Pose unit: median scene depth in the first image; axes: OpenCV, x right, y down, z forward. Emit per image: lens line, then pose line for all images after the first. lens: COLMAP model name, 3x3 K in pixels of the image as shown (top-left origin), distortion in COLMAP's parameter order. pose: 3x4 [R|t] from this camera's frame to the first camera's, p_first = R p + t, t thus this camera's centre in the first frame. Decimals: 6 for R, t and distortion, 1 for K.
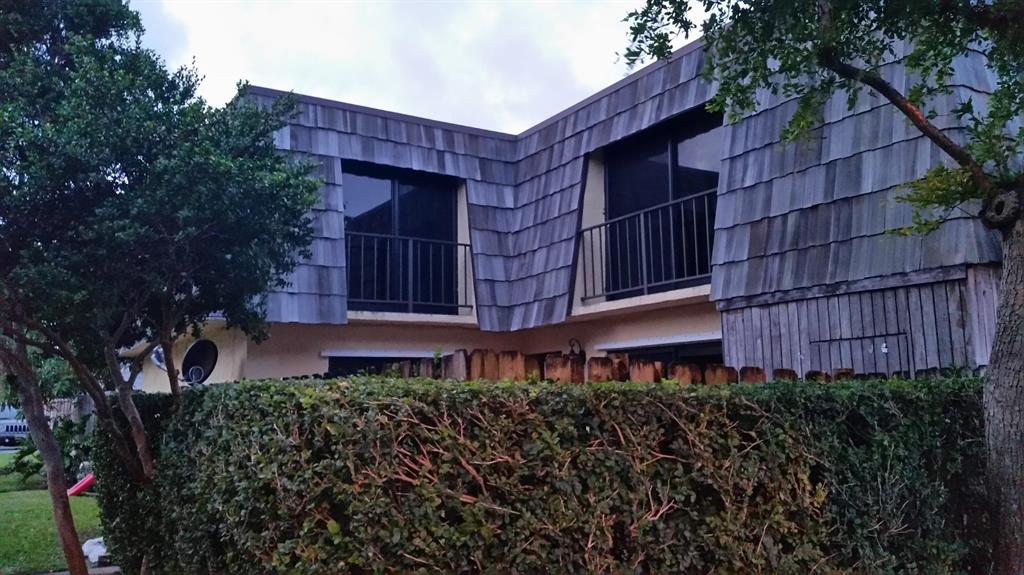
lens RADIAL K [[834.2, 0, 512.0], [0, 834.2, 287.5], [0, 0, 1]] dist [0.142390, -0.335394]
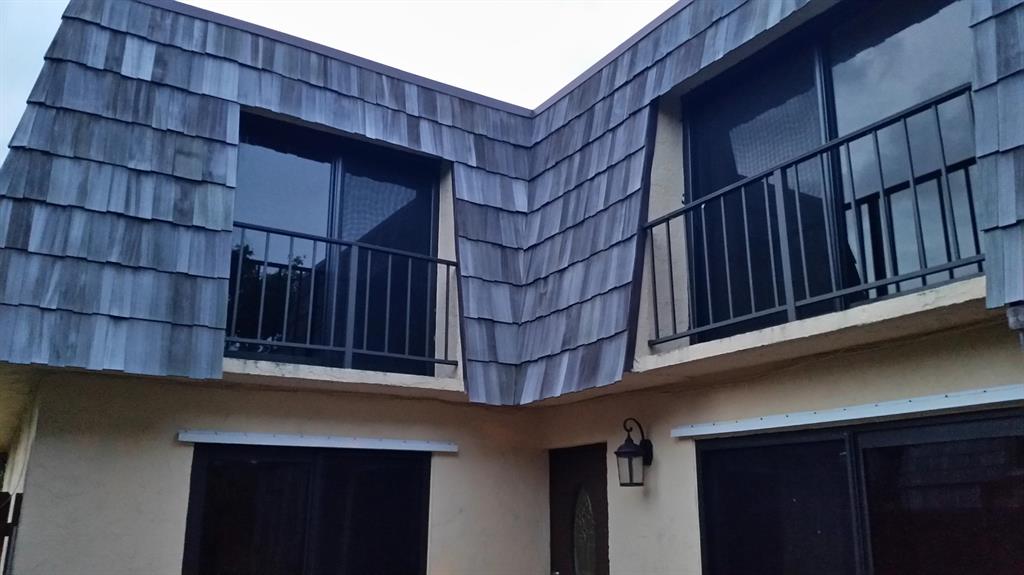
lens RADIAL K [[834.2, 0, 512.0], [0, 834.2, 287.5], [0, 0, 1]] dist [0.142390, -0.335394]
pose [[0.999838, 0.017273, -0.005007, -0.006155], [-0.017779, 0.991248, -0.130809, 0.047809], [0.002704, 0.130876, 0.991395, 0.408292]]
